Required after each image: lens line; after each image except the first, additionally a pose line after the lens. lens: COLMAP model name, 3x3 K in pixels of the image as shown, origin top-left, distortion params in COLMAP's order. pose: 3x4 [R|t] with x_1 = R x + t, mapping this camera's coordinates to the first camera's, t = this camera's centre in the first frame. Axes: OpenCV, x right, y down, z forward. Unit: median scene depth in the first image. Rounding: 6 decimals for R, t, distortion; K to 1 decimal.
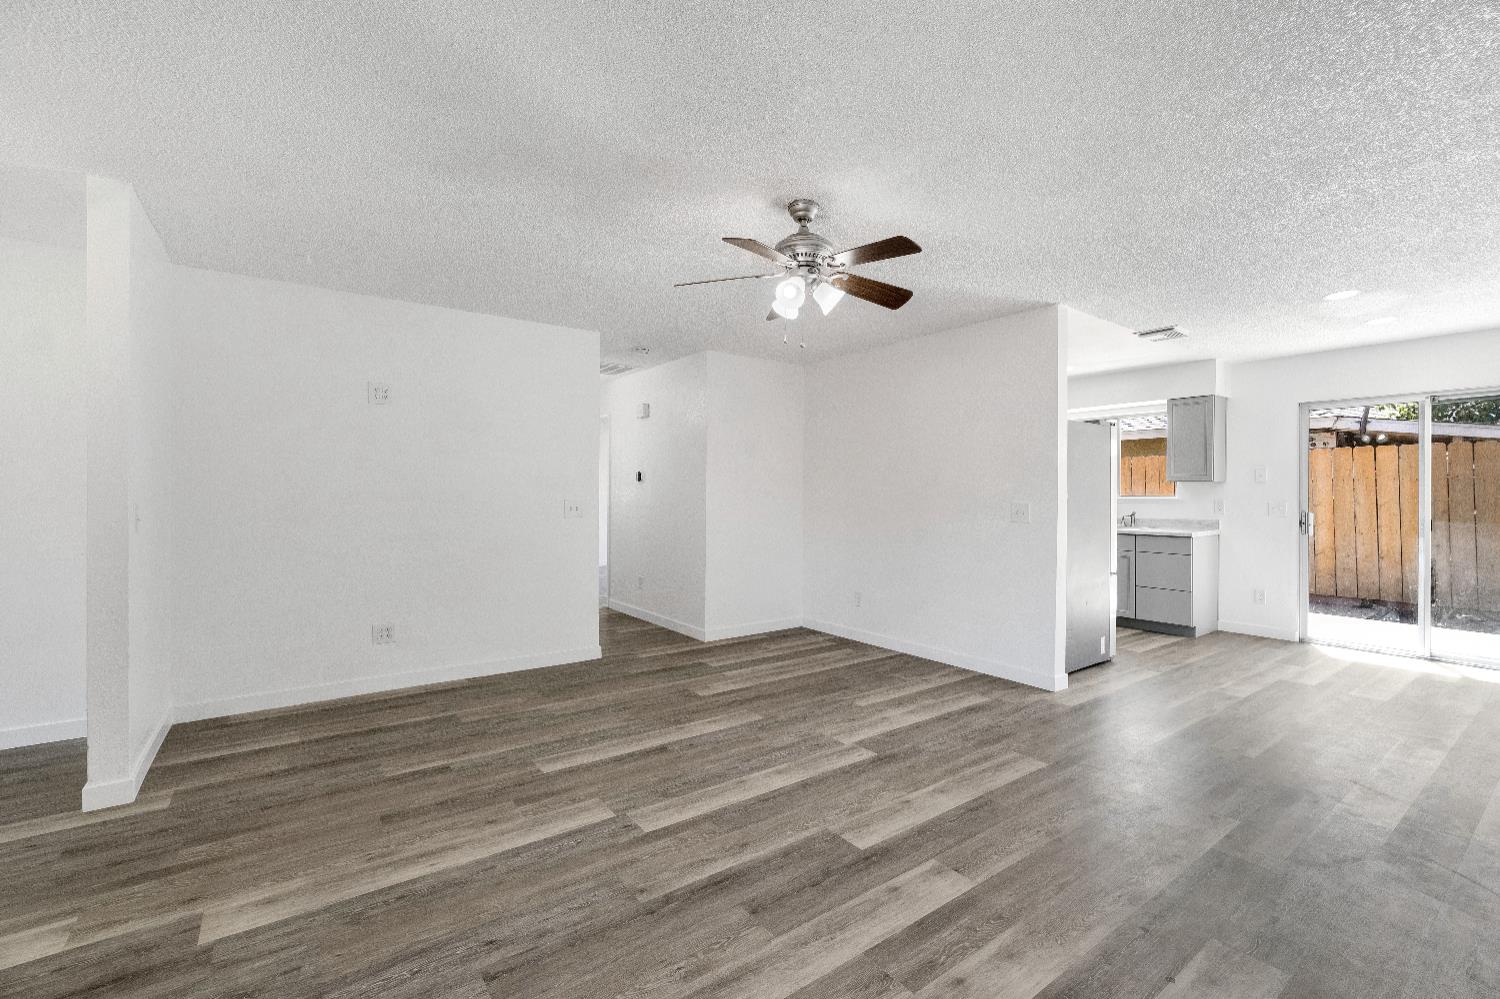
lens RADIAL K [[644.6, 0, 759.6], [0, 644.6, 492.8], [0, 0, 1]] dist [-0.008561, -0.000695]
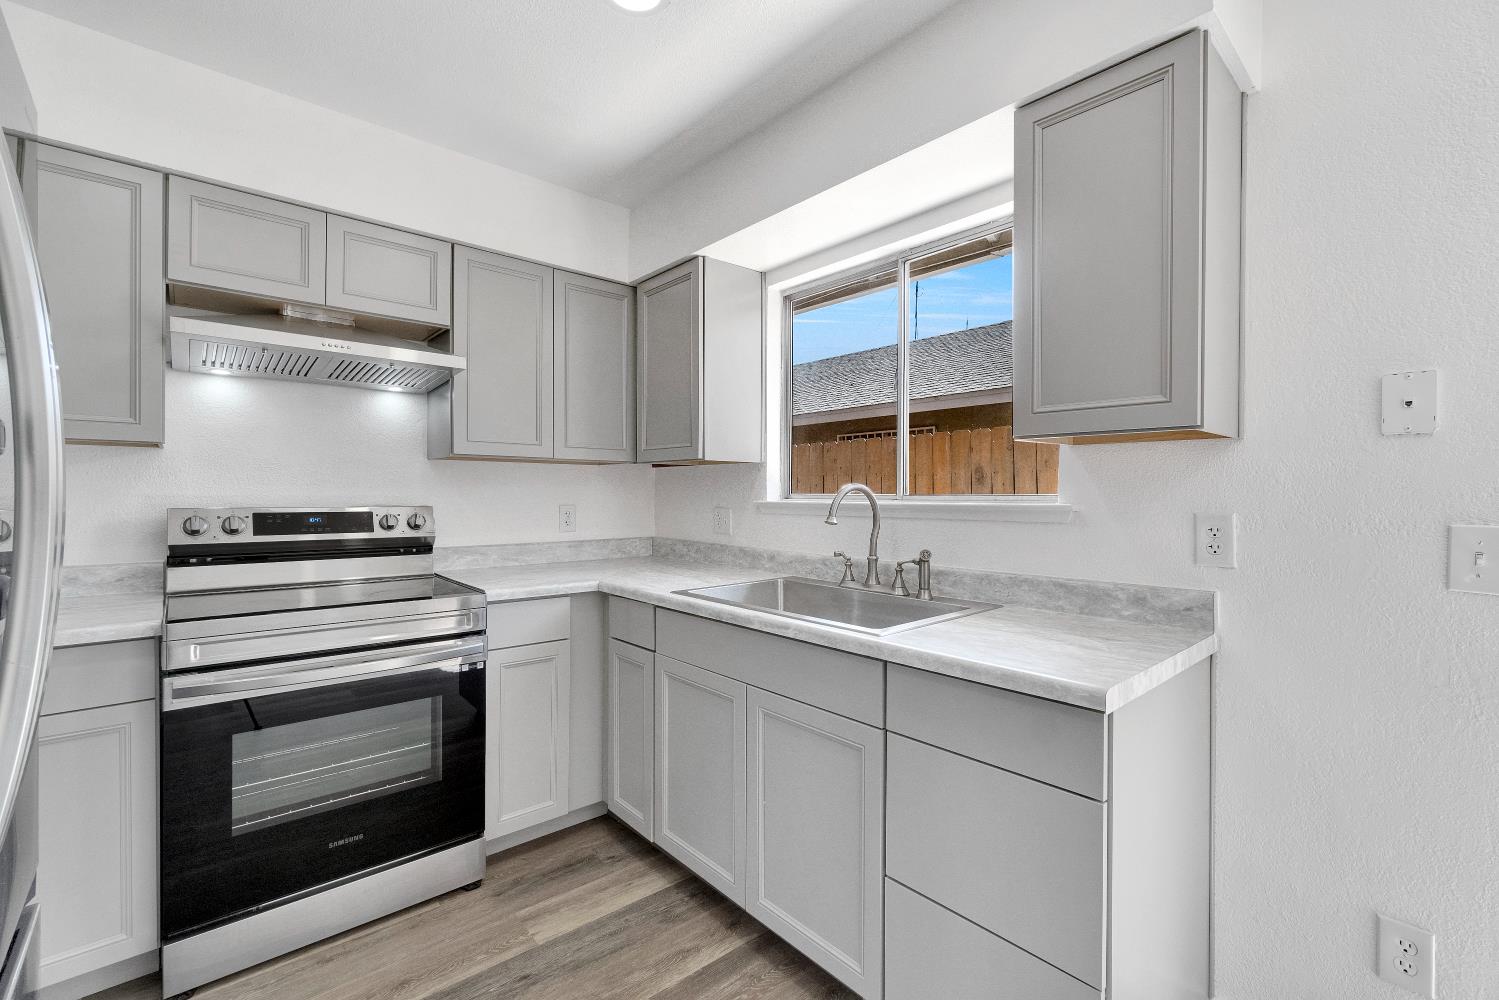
lens RADIAL K [[644.1, 0, 769.9], [0, 644.1, 499.5], [0, 0, 1]] dist [-0.008561, -0.000695]
pose [[0.994802, -0.000635, 0.101829, 0.937450], [0.000094, 0.999986, 0.005316, 0.009397], [-0.101831, -0.005278, 0.994788, 1.388588]]
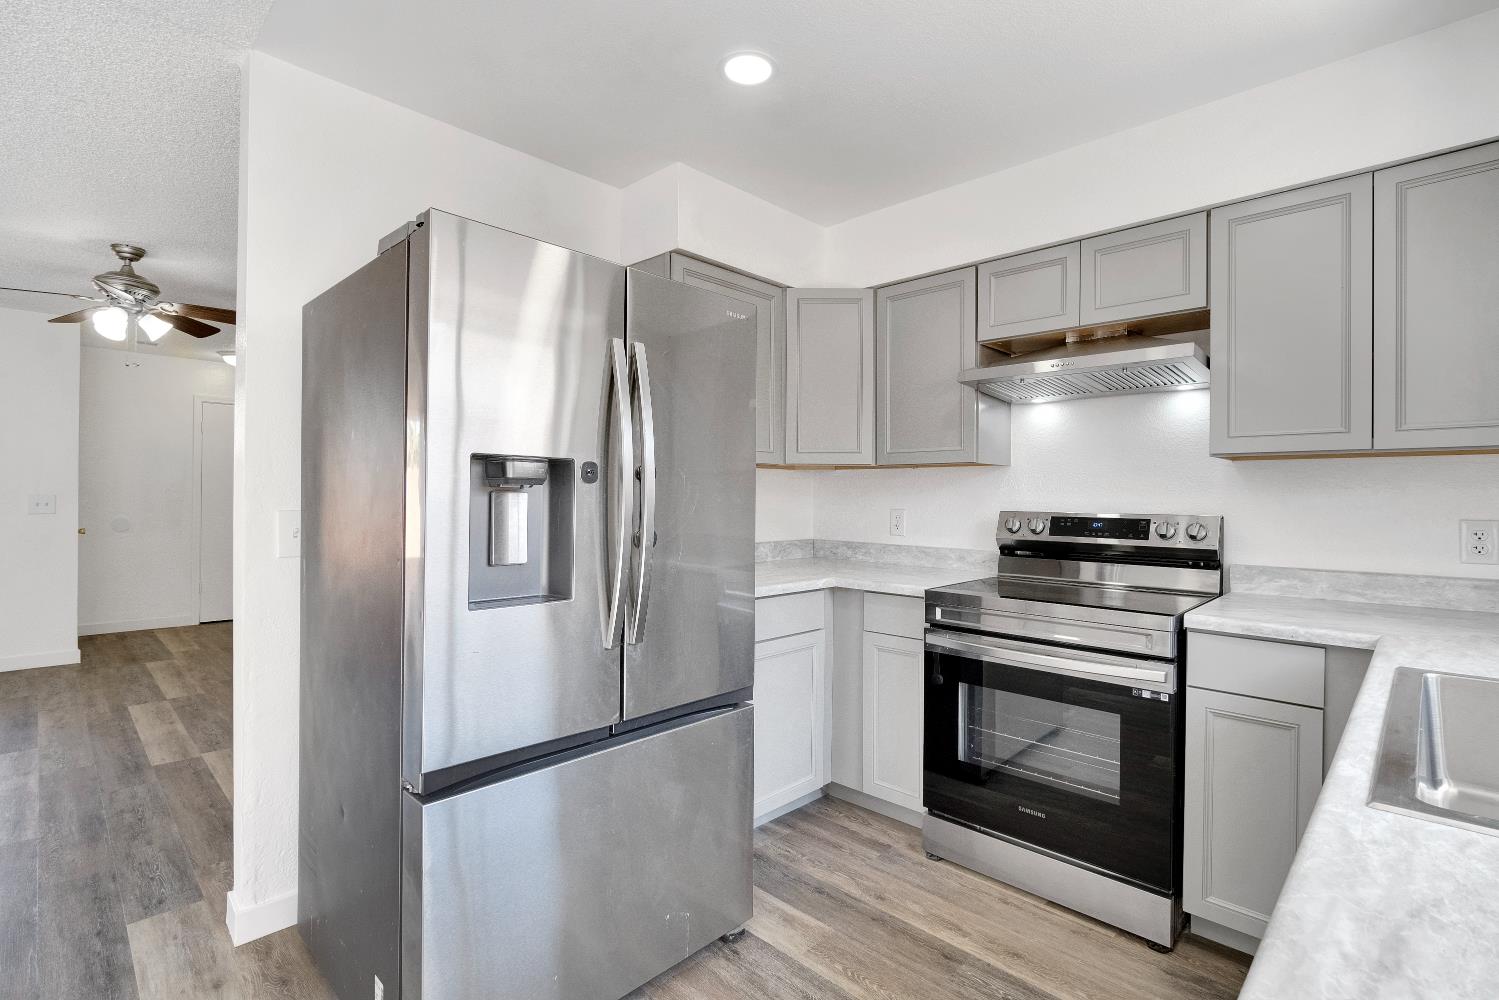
lens RADIAL K [[708.6, 0, 738.1], [0, 708.6, 490.7], [0, 0, 1]] dist [-0.014738, 0.005444]
pose [[0.152295, -0.009344, -0.988291, 1.251486], [-0.008538, 0.999906, -0.010769, 0.008228], [0.988298, 0.010078, 0.152201, 1.584644]]
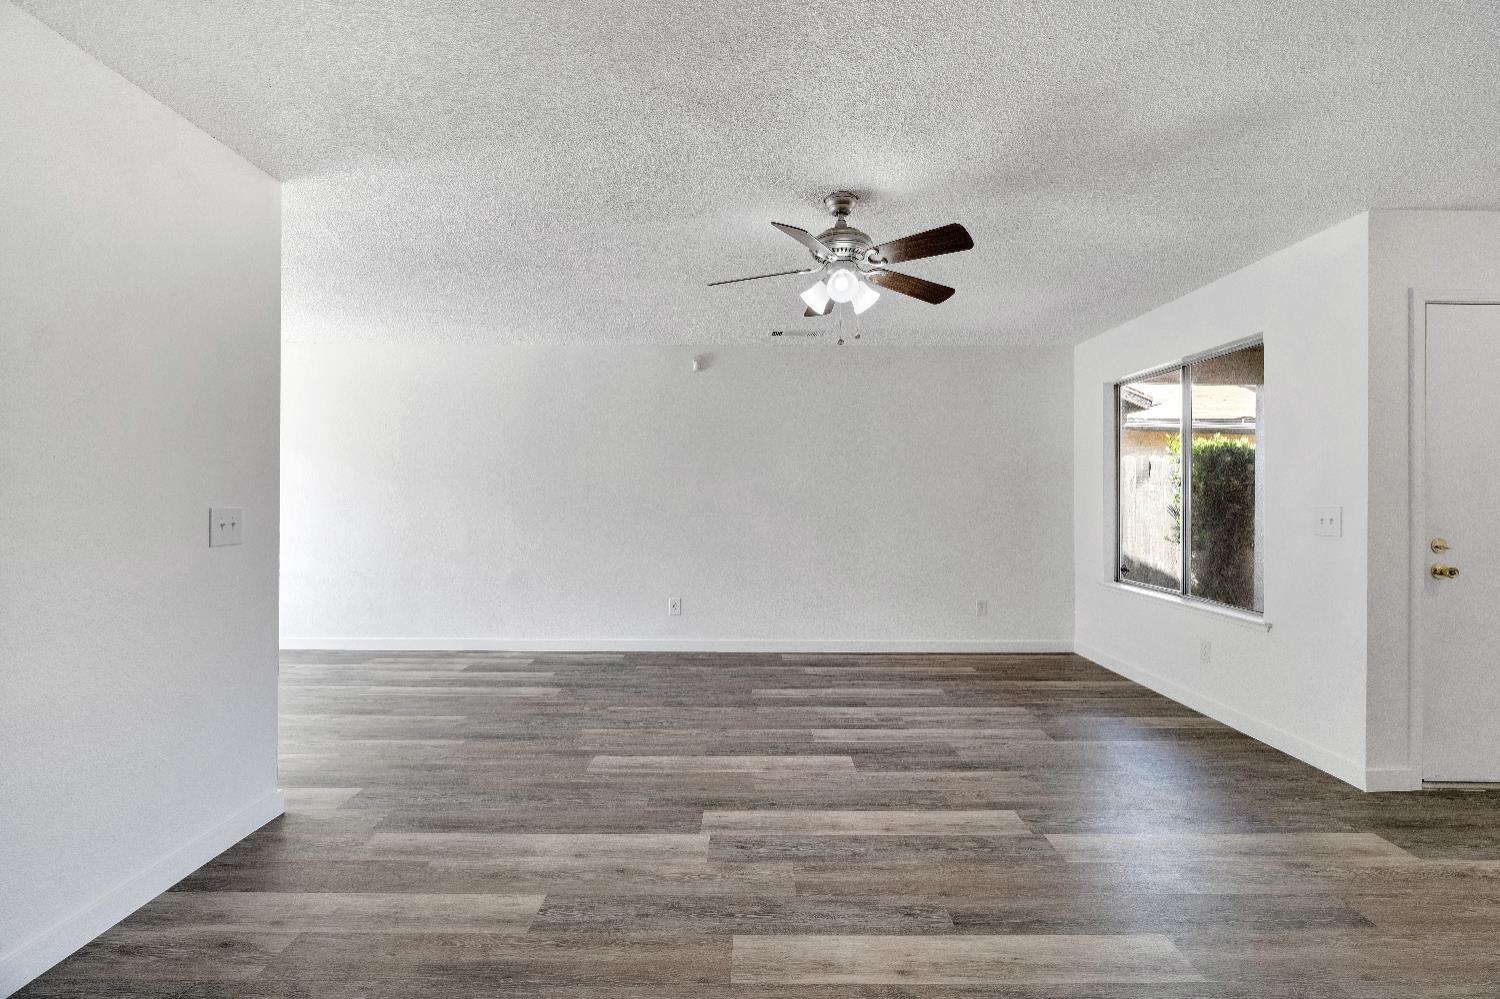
lens RADIAL K [[644.6, 0, 764.7], [0, 644.6, 500.7], [0, 0, 1]] dist [-0.008561, -0.000695]
pose [[-0.812034, -0.010034, 0.583523, -0.330980], [-0.006884, 0.999947, 0.007615, 0.004877], [-0.583569, 0.002166, -0.812061, 1.522422]]
